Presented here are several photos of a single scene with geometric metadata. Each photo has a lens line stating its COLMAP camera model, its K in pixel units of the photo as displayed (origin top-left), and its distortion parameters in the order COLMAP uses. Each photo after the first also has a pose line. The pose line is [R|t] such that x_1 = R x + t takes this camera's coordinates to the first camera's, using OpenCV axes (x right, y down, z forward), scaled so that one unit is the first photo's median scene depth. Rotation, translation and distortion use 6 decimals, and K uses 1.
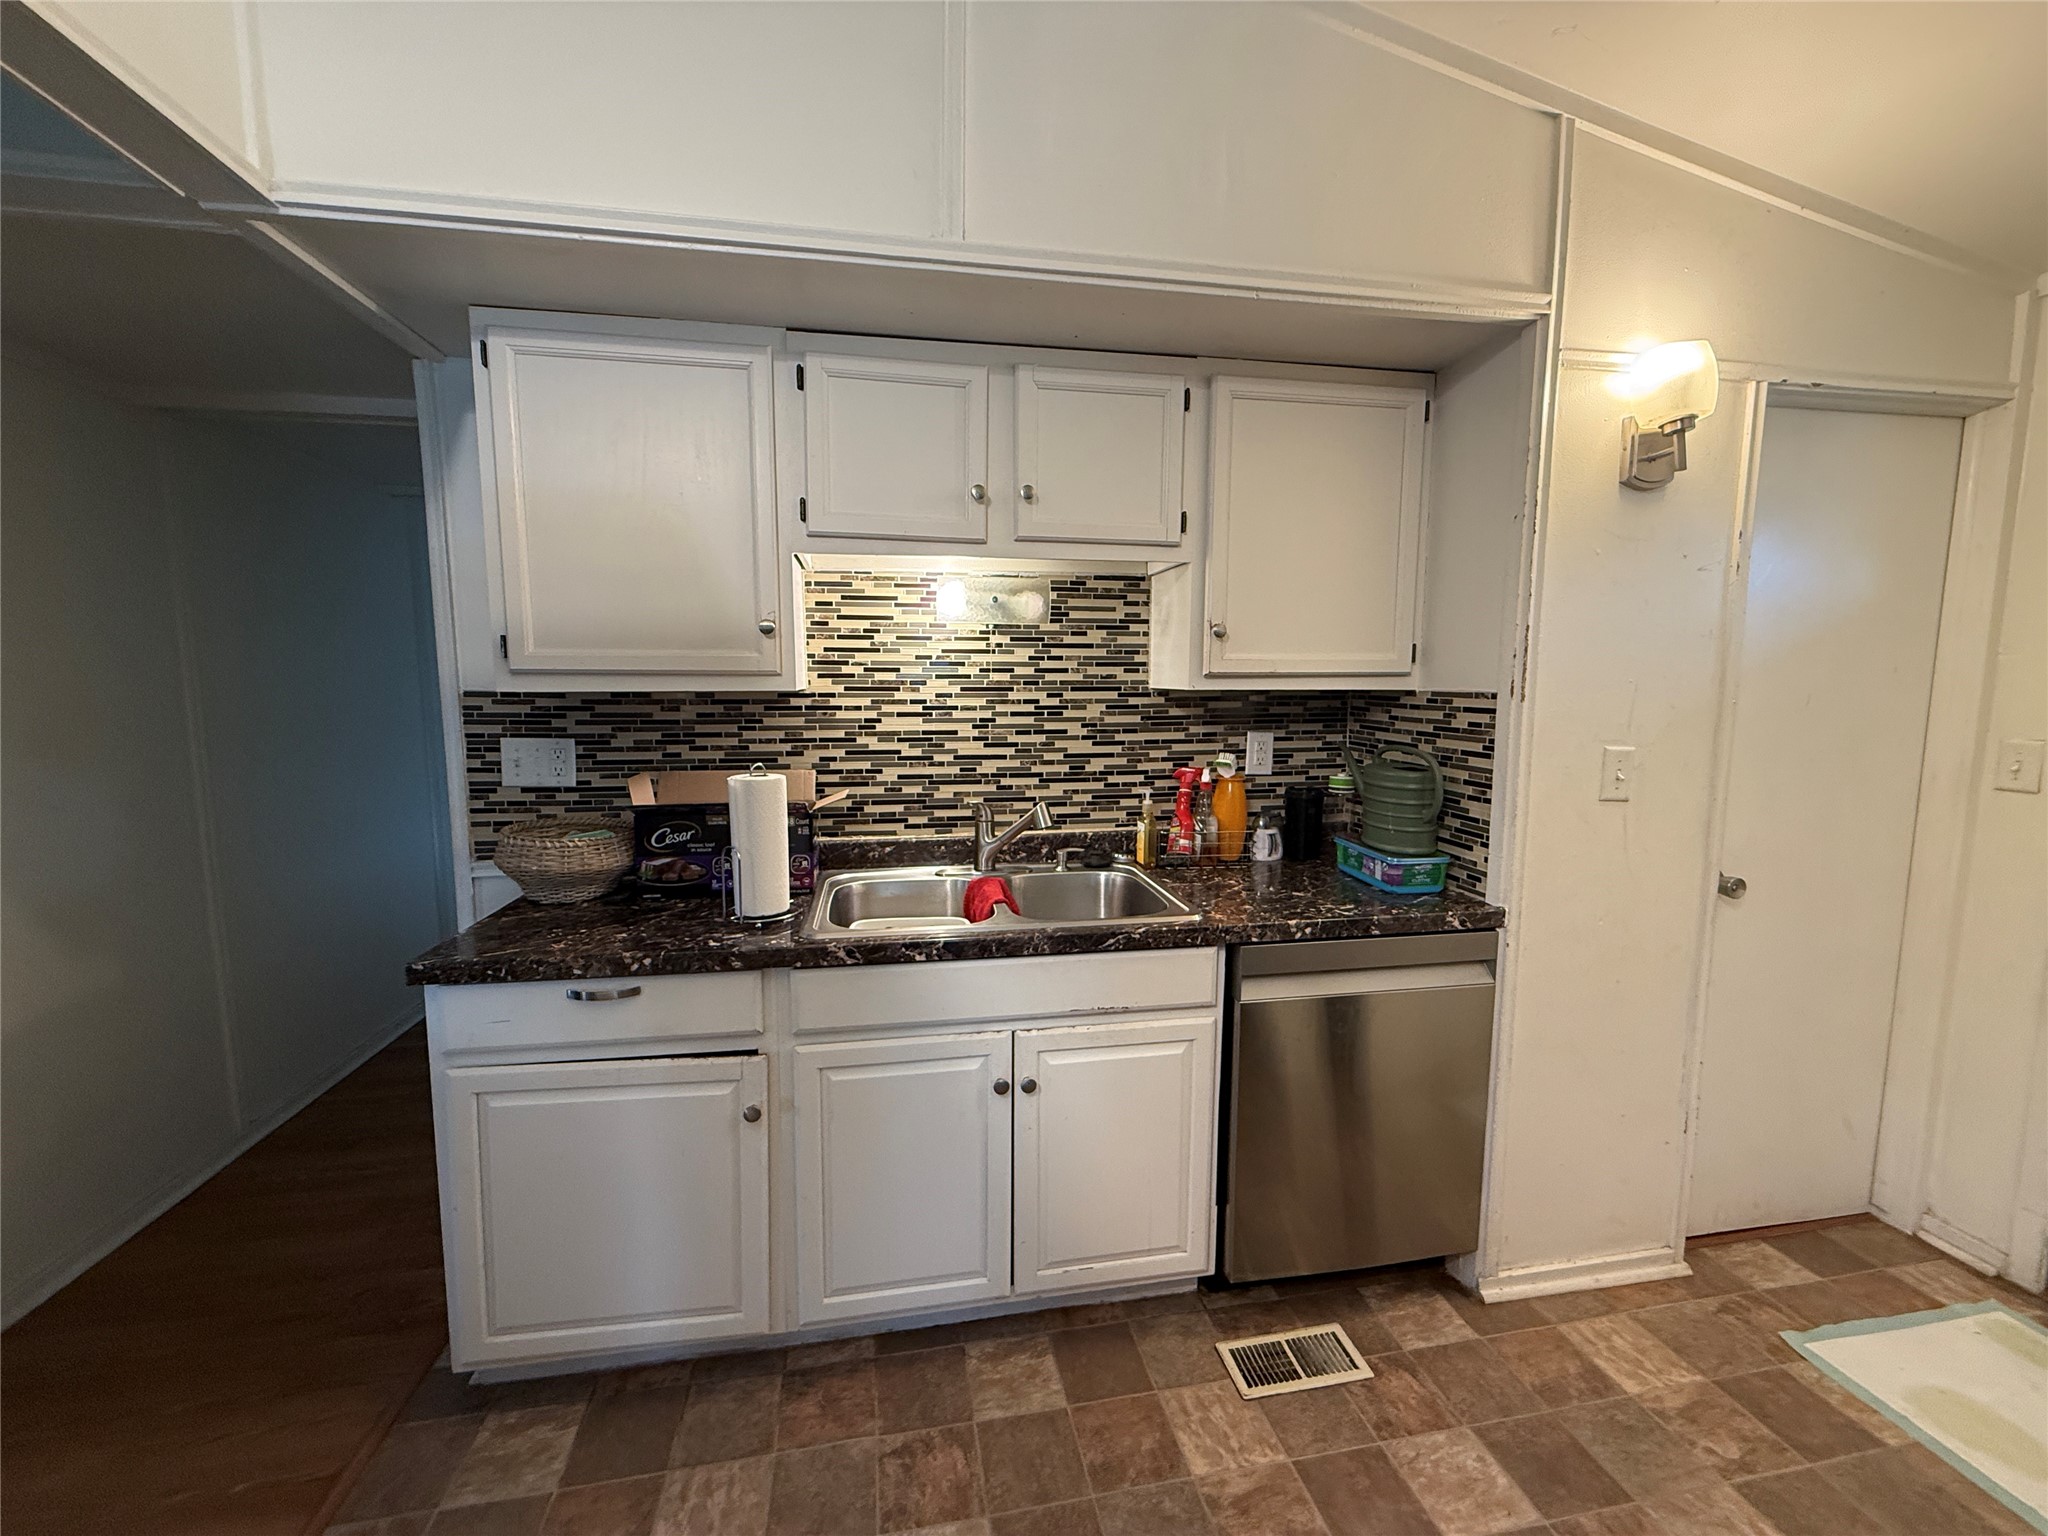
lens RADIAL K [[826.2, 0, 1024.0], [0, 826.2, 768.0], [0, 0, 1]] dist [-0.000018, -0.000034]
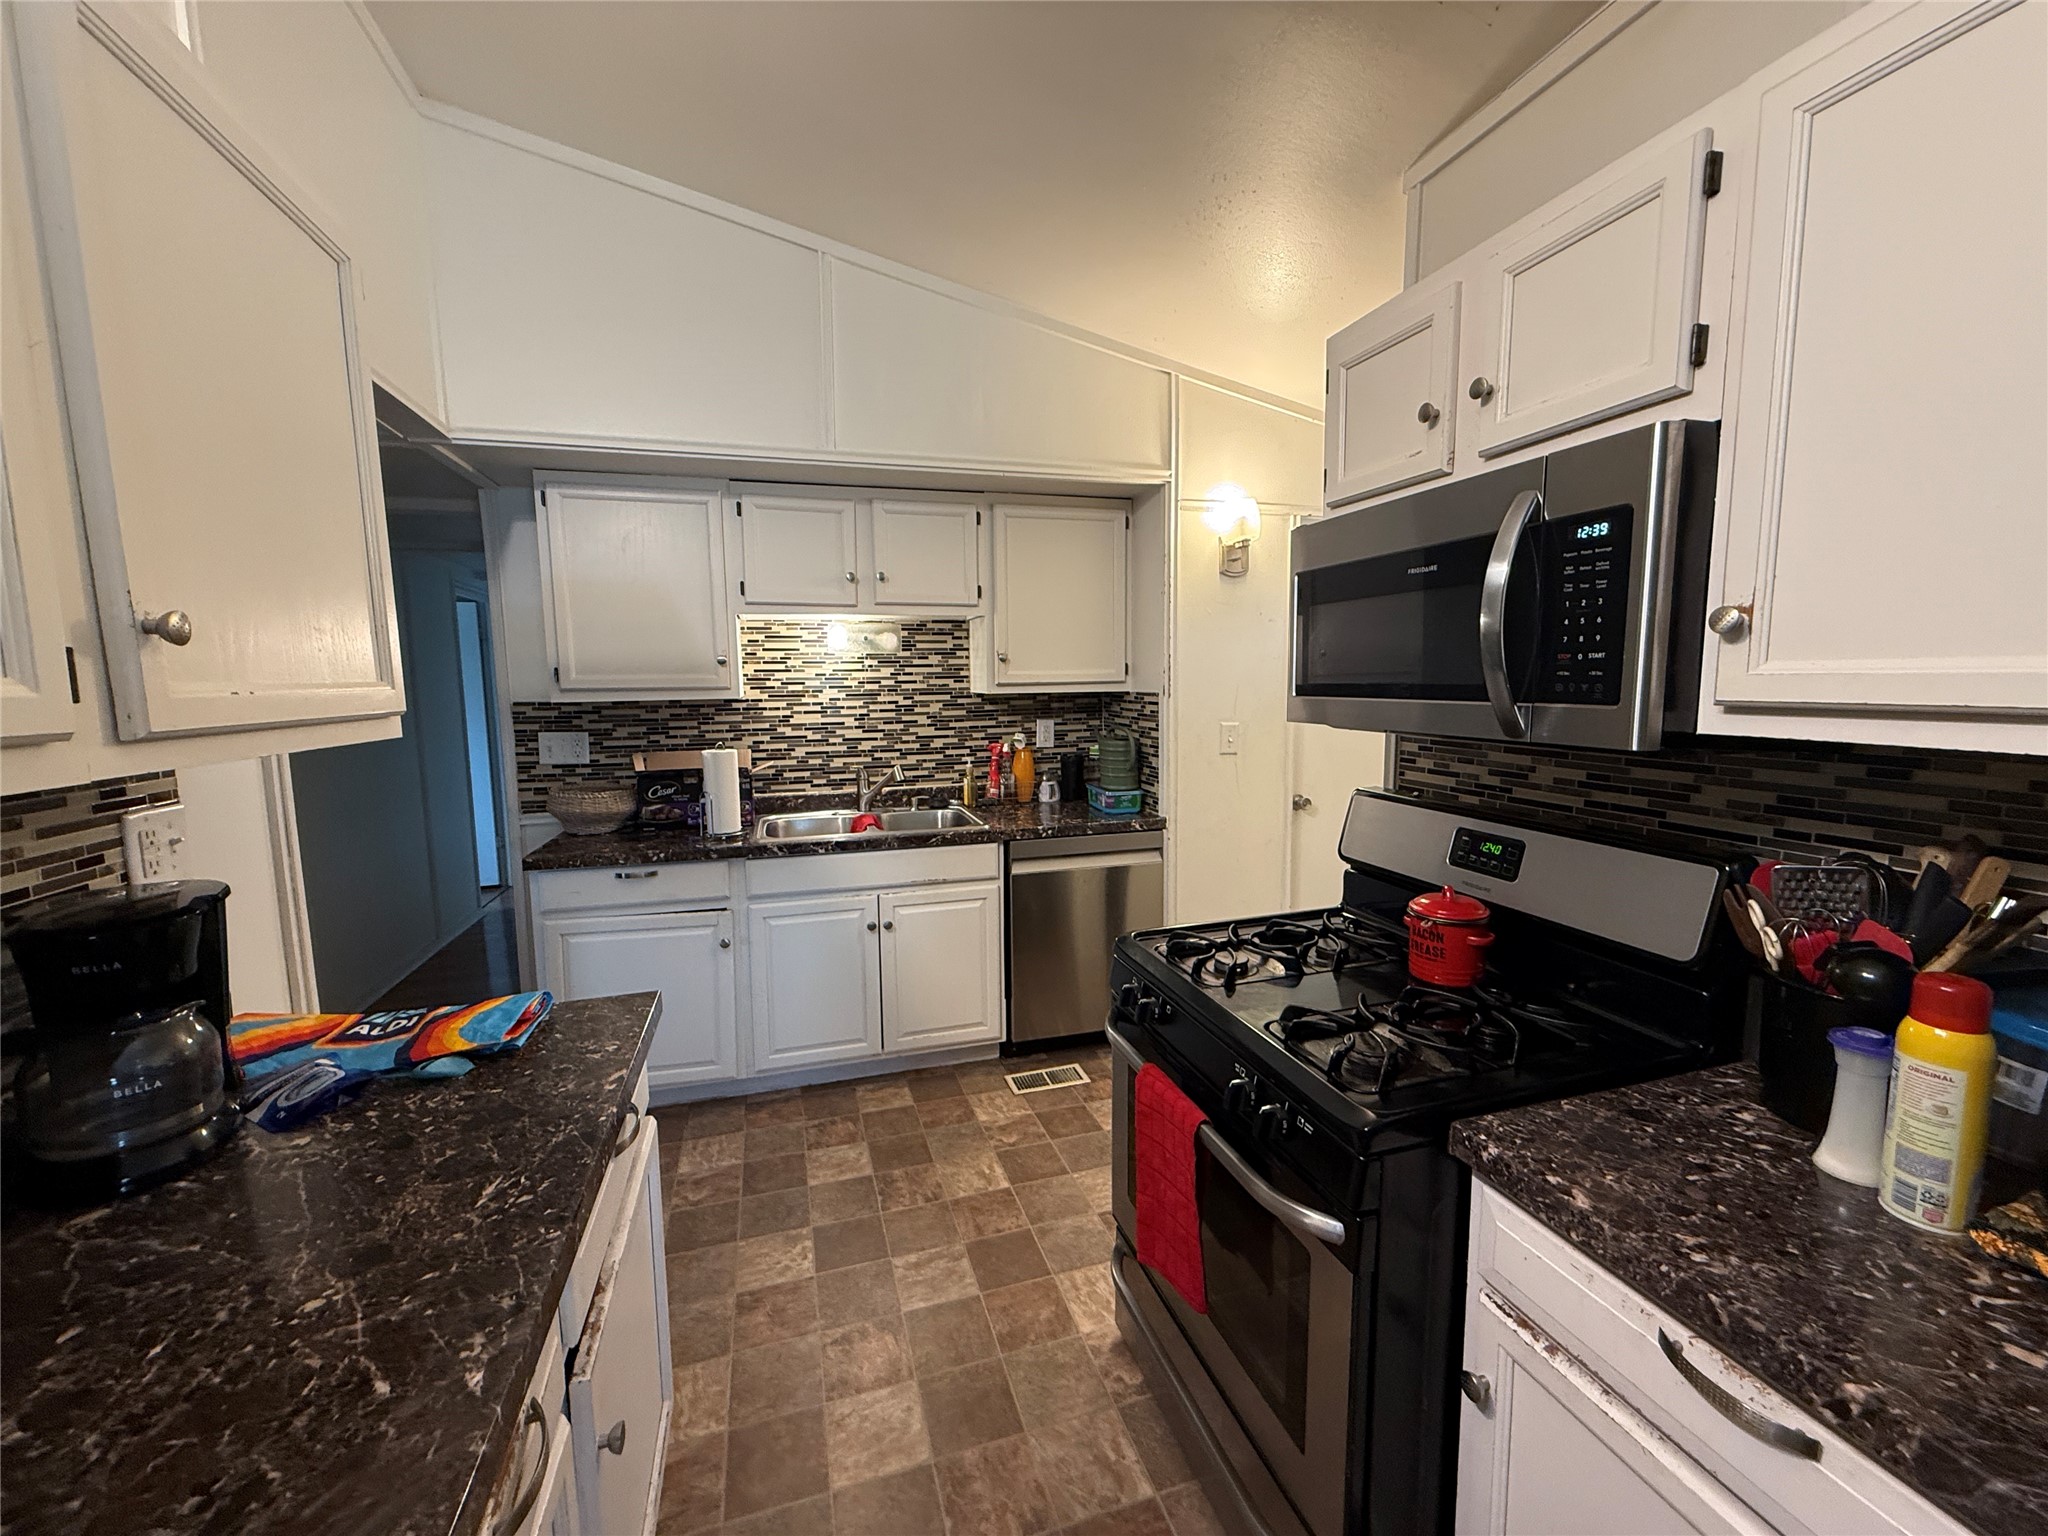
lens RADIAL K [[825.5, 0, 1024.0], [0, 825.5, 768.0], [0, 0, 1]] dist [-0.000244, -0.000011]
pose [[0.993782, -0.025915, 0.108287, 0.086402], [0.025667, 0.999664, 0.003676, 0.044549], [-0.108346, -0.000874, 0.994113, -0.585302]]
